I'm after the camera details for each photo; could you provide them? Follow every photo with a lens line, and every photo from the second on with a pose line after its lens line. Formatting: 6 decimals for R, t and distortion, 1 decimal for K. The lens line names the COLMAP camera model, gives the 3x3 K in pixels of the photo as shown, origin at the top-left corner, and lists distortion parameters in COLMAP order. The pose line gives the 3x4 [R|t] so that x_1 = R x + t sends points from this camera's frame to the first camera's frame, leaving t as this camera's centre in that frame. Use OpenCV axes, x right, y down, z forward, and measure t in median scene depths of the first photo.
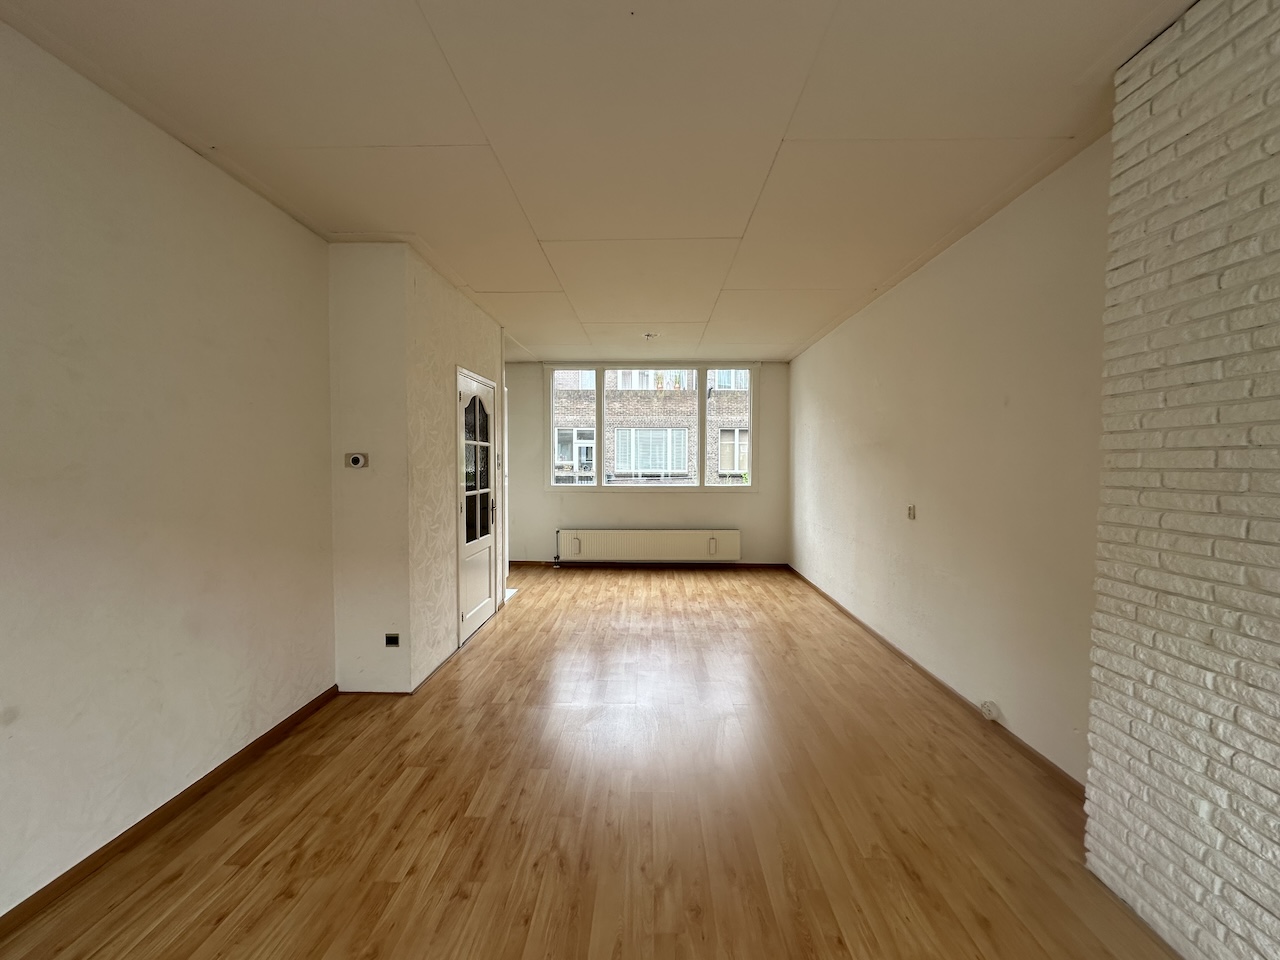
lens RADIAL K [[513.0, 0, 639.6], [0, 513.0, 478.6], [0, 0, 1]] dist [-0.008487, 0.000867]
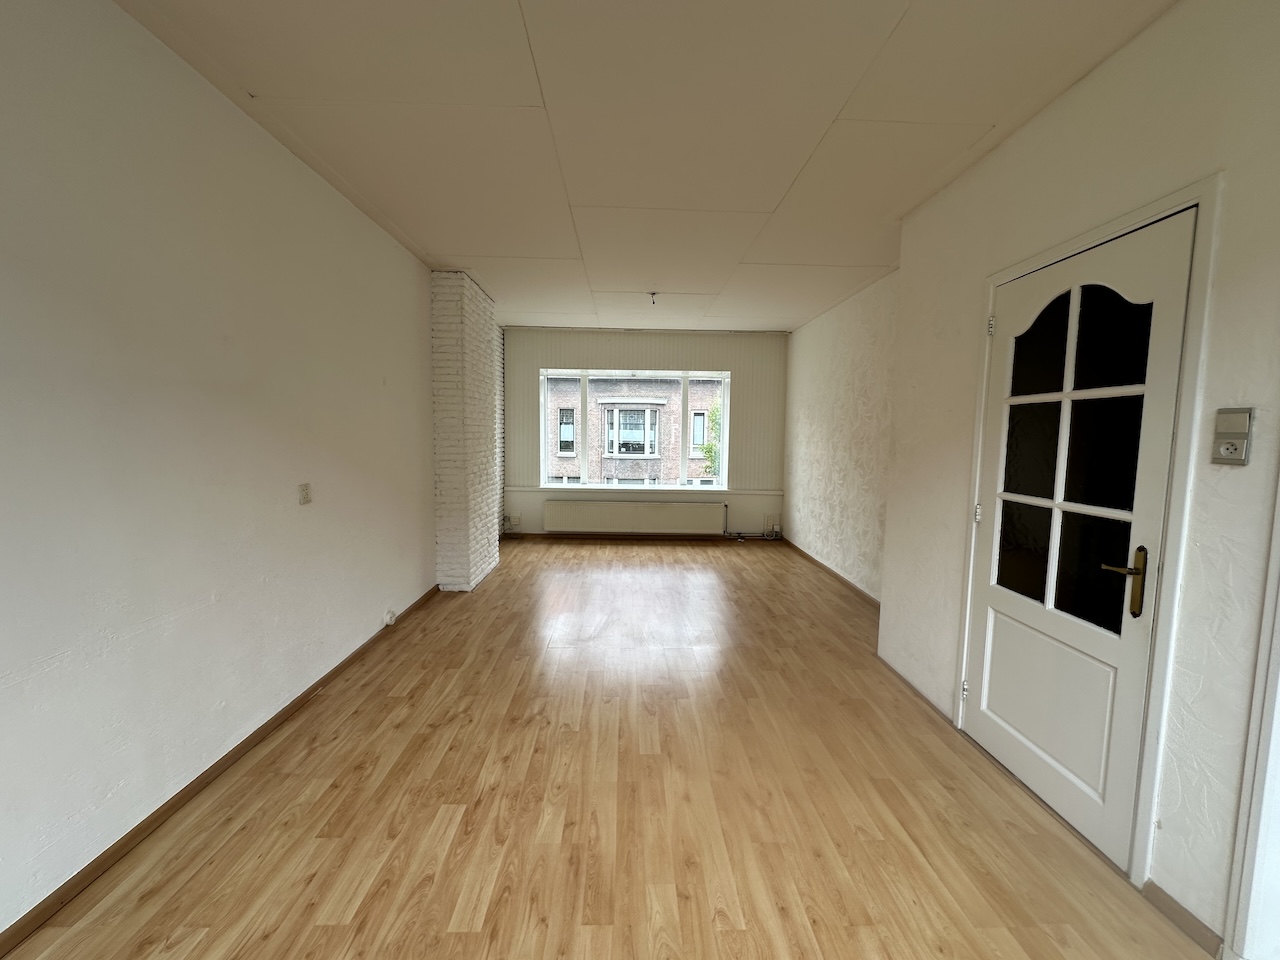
lens RADIAL K [[513.0, 0, 639.7], [0, 513.0, 479.6], [0, 0, 1]] dist [-0.008487, 0.000867]
pose [[-0.998600, -0.012446, -0.051419, 0.074709], [-0.018598, 0.992482, 0.120970, -0.043488], [0.049527, 0.121757, -0.991323, 1.438754]]
